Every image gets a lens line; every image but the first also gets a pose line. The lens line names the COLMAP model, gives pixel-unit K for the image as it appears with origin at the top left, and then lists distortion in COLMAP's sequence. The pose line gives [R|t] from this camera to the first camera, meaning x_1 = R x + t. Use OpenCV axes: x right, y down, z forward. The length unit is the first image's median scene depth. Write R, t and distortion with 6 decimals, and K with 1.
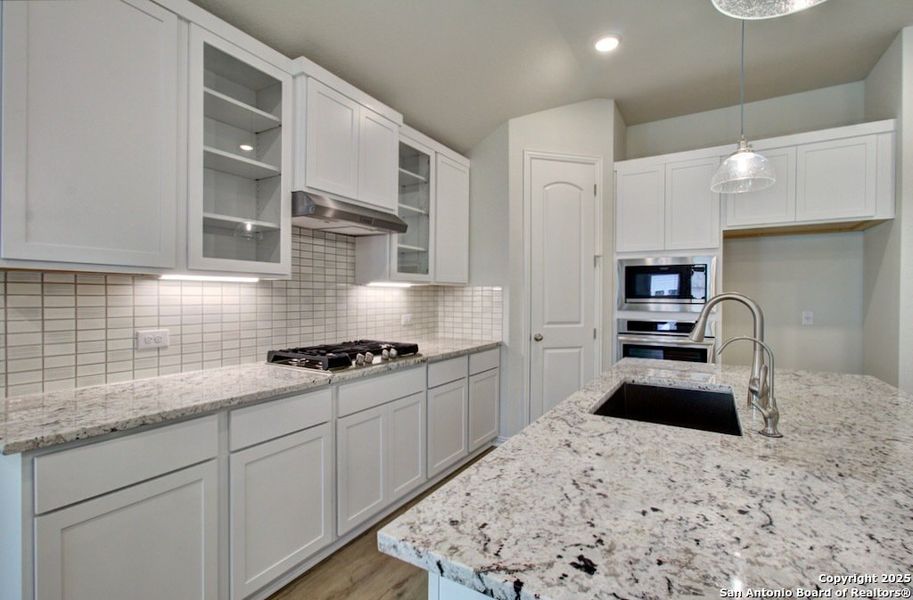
lens RADIAL K [[423.5, 0, 456.5], [0, 423.5, 300.0], [0, 0, 1]] dist [-0.001056, -0.000809]
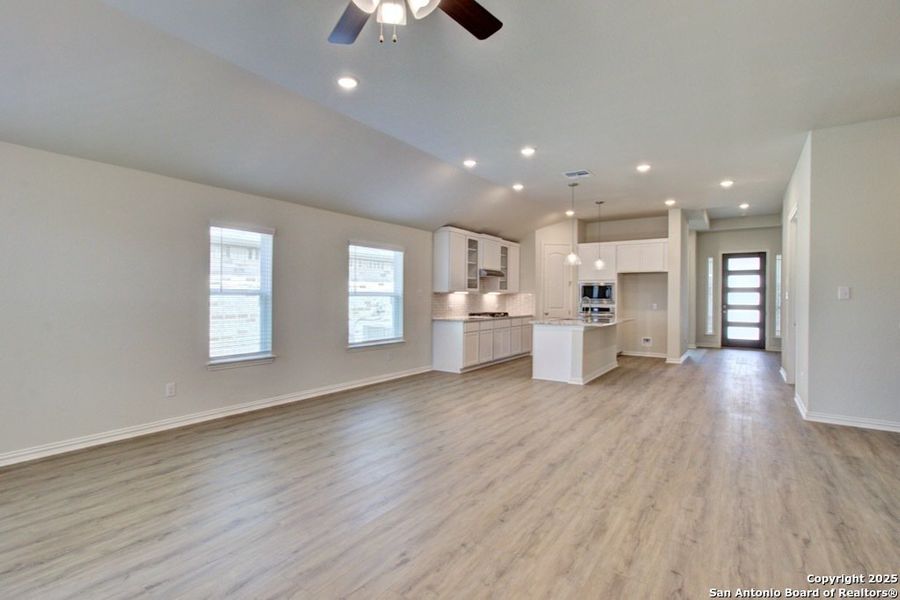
lens RADIAL K [[419.5, 0, 450.0], [0, 419.5, 300.0], [0, 0, 1]] dist [0.001384, -0.000038]
pose [[0.998919, 0.007535, -0.045867, -0.330053], [-0.007539, 0.999972, 0.000078, 0.010818], [0.045866, 0.000268, 0.998948, -1.876181]]
